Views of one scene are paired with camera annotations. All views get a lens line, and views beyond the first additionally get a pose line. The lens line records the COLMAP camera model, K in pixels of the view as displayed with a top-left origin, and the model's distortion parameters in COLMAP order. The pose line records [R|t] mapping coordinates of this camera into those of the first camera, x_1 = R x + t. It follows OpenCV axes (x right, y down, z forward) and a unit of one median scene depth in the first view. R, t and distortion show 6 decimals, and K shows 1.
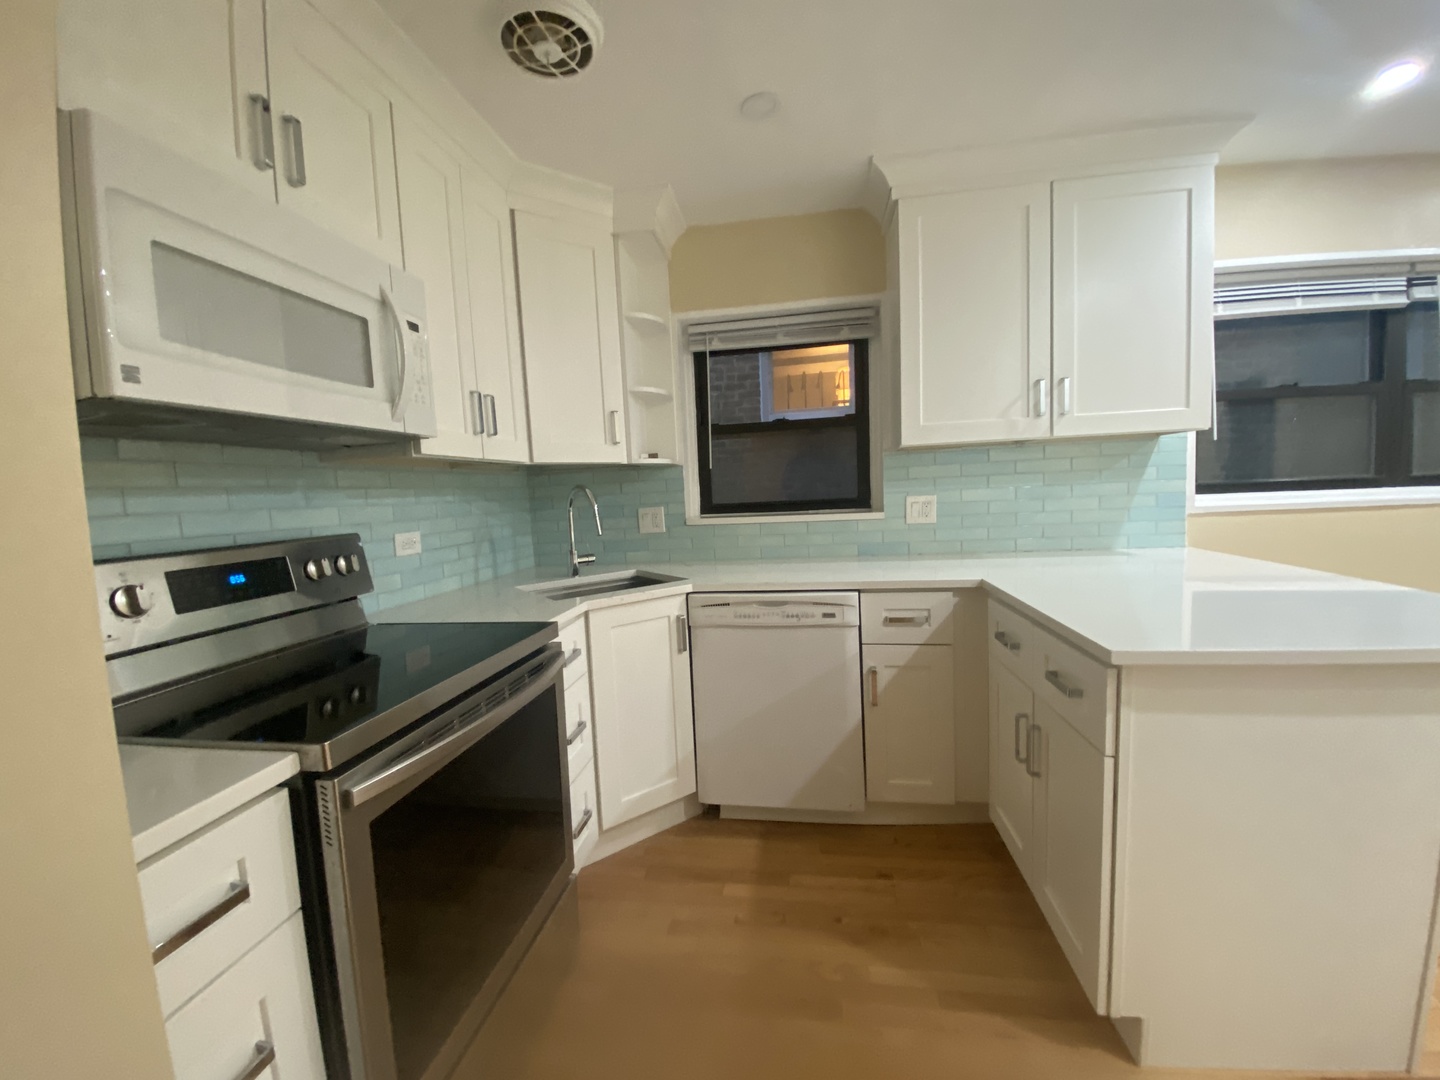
lens RADIAL K [[610.0, 0, 691.6], [0, 610.0, 545.3], [0, 0, 1]] dist [0.010966, -0.016829]
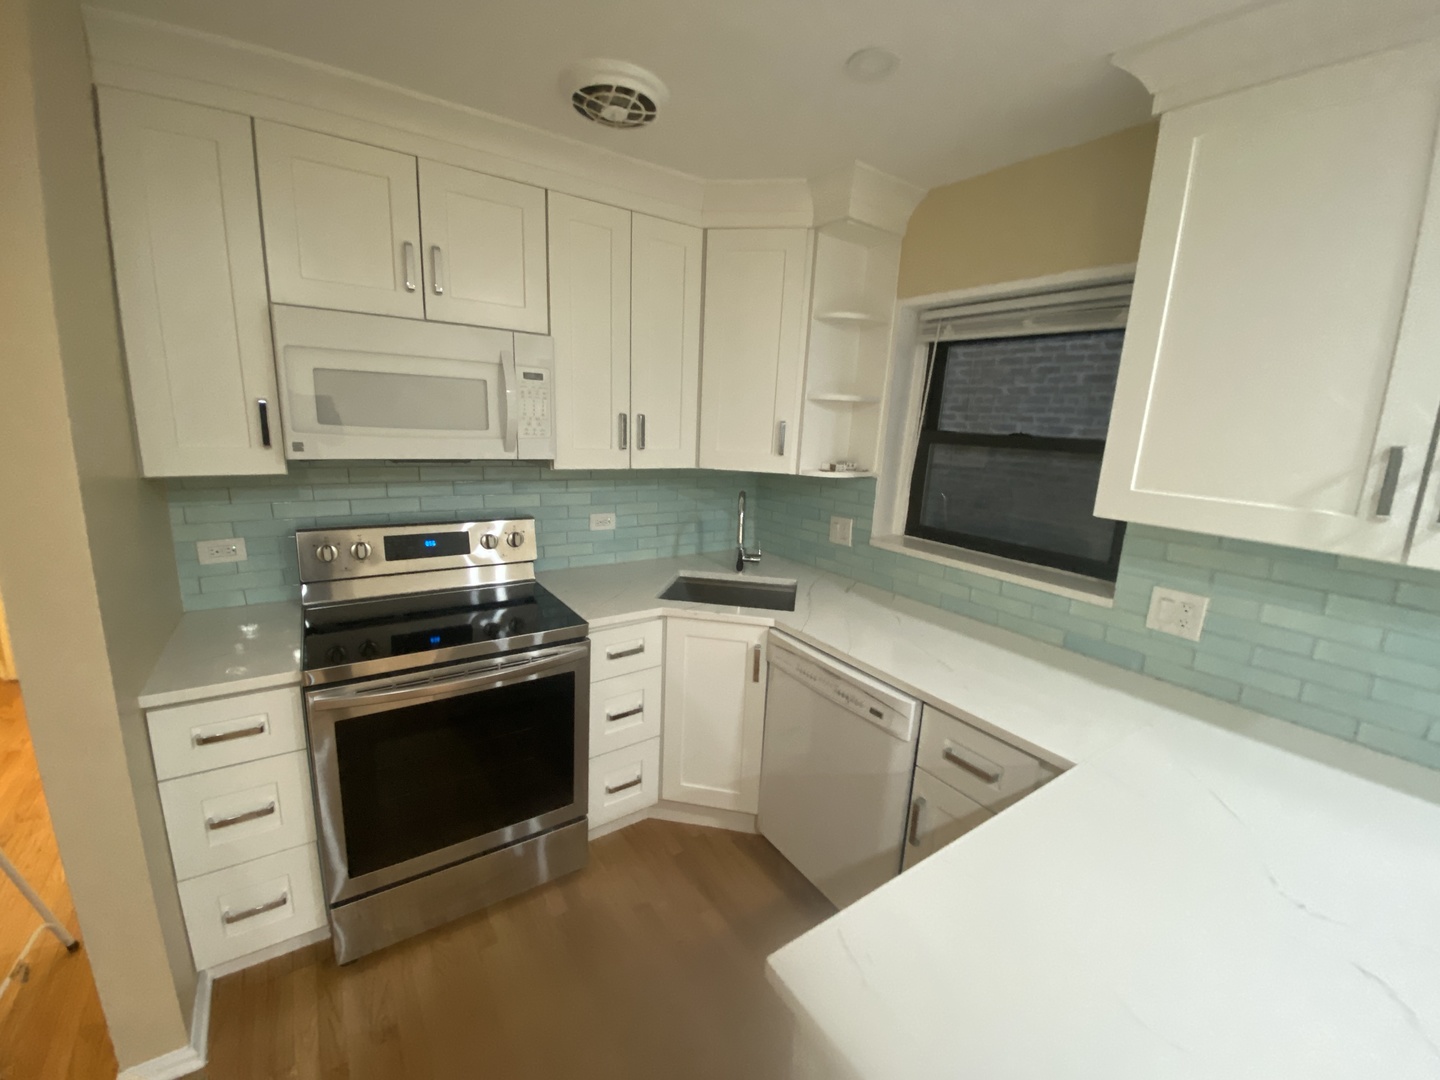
lens RADIAL K [[565.8, 0, 681.4], [0, 565.8, 536.7], [0, 0, 1]] dist [0.028340, -0.028130]
pose [[0.675762, 0.215917, -0.704788, 0.500031], [-0.125009, 0.975857, 0.179099, -0.204748], [0.726443, -0.032924, 0.686438, 0.280348]]
